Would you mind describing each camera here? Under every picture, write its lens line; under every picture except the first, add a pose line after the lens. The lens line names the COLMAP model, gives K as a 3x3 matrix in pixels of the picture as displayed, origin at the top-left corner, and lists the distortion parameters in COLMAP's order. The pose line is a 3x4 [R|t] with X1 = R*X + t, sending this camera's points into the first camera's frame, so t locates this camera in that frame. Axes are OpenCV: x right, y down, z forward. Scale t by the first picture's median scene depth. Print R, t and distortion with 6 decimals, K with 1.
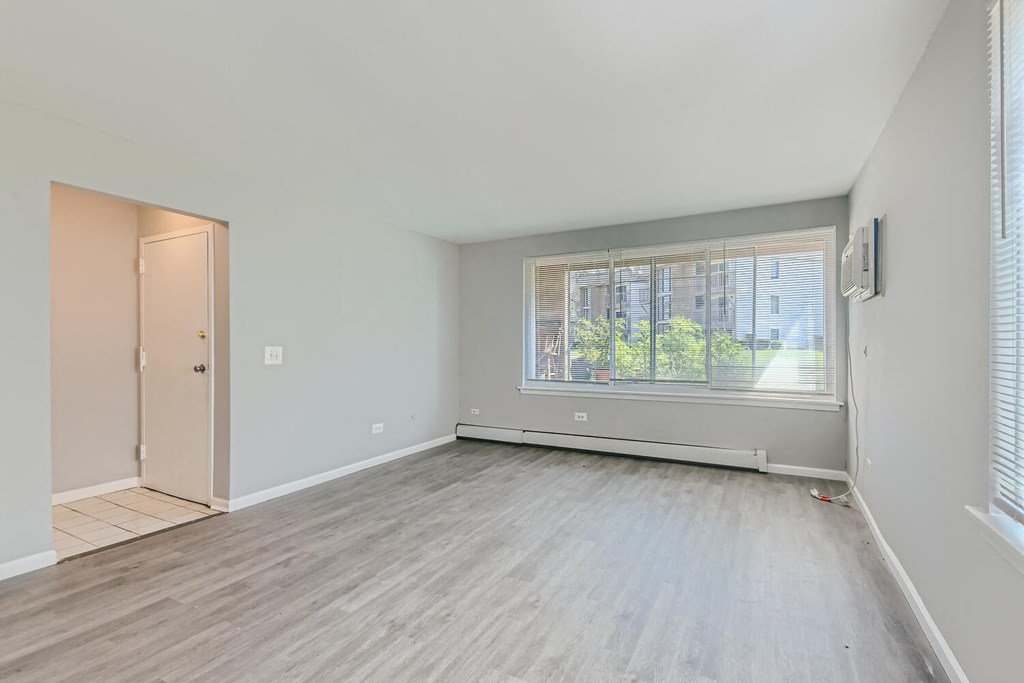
lens RADIAL K [[473.3, 0, 507.9], [0, 473.3, 338.8], [0, 0, 1]] dist [0.009283, -0.005703]
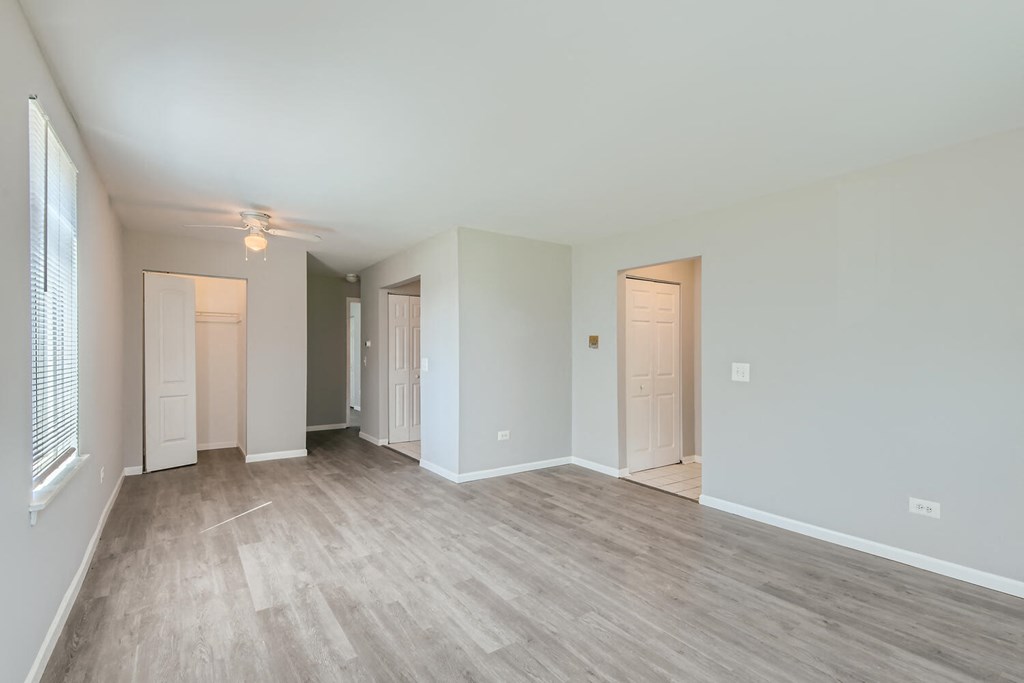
lens RADIAL K [[473.3, 0, 526.5], [0, 473.3, 353.3], [0, 0, 1]] dist [0.009283, -0.005703]
pose [[-0.429150, 0.001058, -0.903233, 0.577791], [0.003287, 0.999995, -0.000390, -0.005550], [0.903227, -0.003136, -0.429151, 0.990242]]
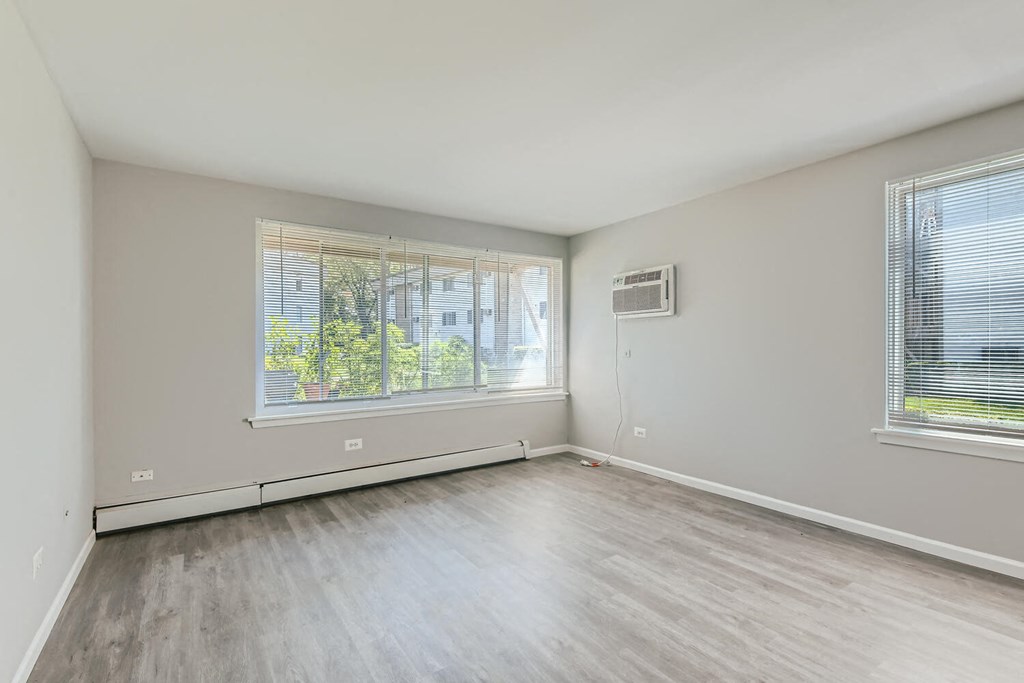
lens RADIAL K [[473.3, 0, 525.4], [0, 473.3, 347.8], [0, 0, 1]] dist [0.009283, -0.005703]
pose [[0.438516, -0.003919, 0.898715, -0.559452], [-0.001720, 0.999985, 0.005200, 0.002064], [-0.898722, -0.003826, 0.438503, 0.547542]]
